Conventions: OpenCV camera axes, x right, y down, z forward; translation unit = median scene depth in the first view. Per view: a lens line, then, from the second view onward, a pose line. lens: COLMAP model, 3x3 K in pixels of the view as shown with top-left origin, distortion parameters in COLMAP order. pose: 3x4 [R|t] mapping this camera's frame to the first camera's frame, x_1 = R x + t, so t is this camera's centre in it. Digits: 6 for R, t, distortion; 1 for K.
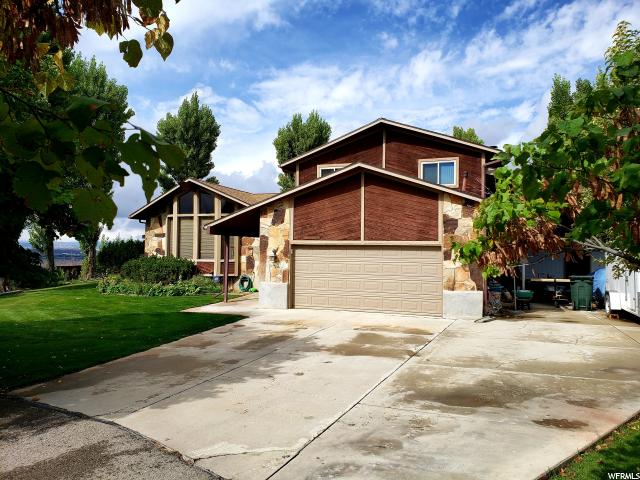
lens RADIAL K [[499.7, 0, 320.0], [0, 499.7, 240.0], [0, 0, 1]] dist [0.056532, -0.003170]
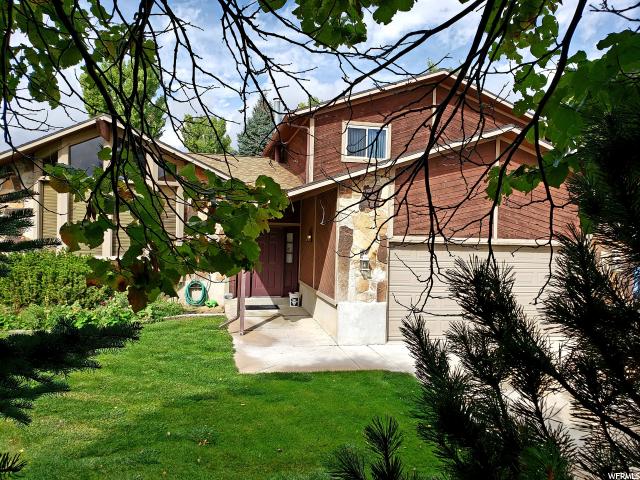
lens RADIAL K [[518.5, 0, 308.3], [0, 518.5, 237.2], [0, 0, 1]] dist [0.046920, -0.001629]
pose [[0.858891, 0.006403, 0.512119, -0.482730], [-0.029917, 0.998842, 0.037686, -0.018905], [-0.511285, -0.047690, 0.858087, 0.478918]]
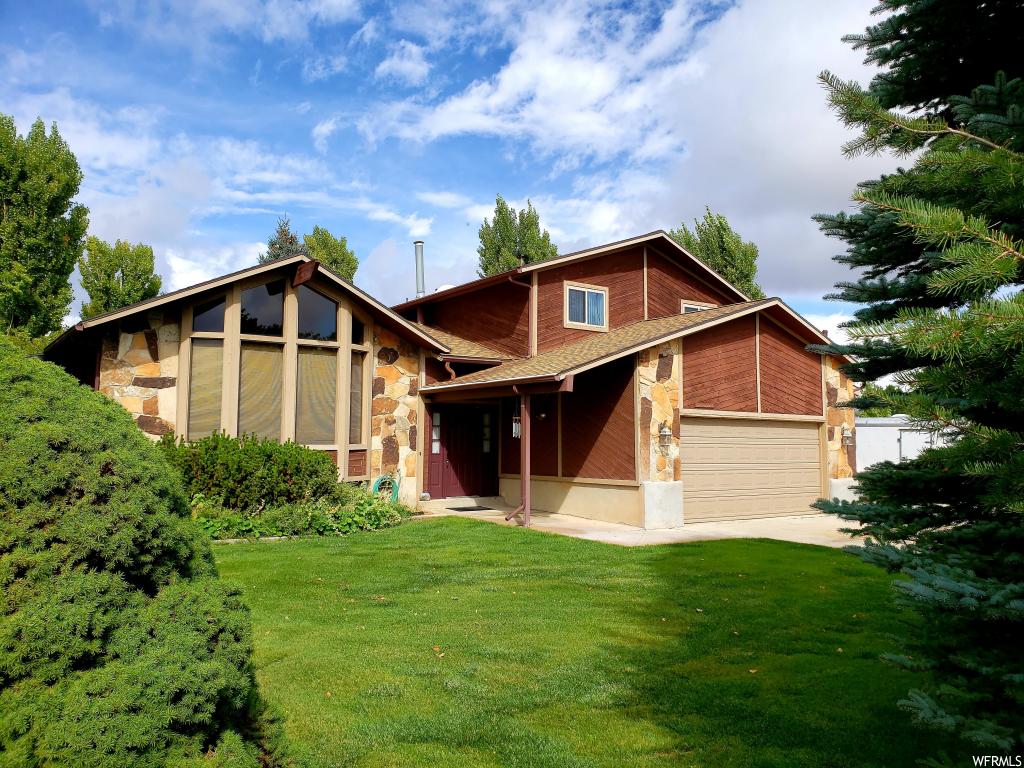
lens RADIAL K [[775.1, 0, 512.0], [0, 775.1, 384.0], [0, 0, 1]] dist [-0.000561, -0.000831]
pose [[0.583408, 0.057045, 0.810173, -0.913073], [-0.022145, 0.998277, -0.054342, 0.025714], [-0.811877, 0.013762, 0.583666, 0.619127]]
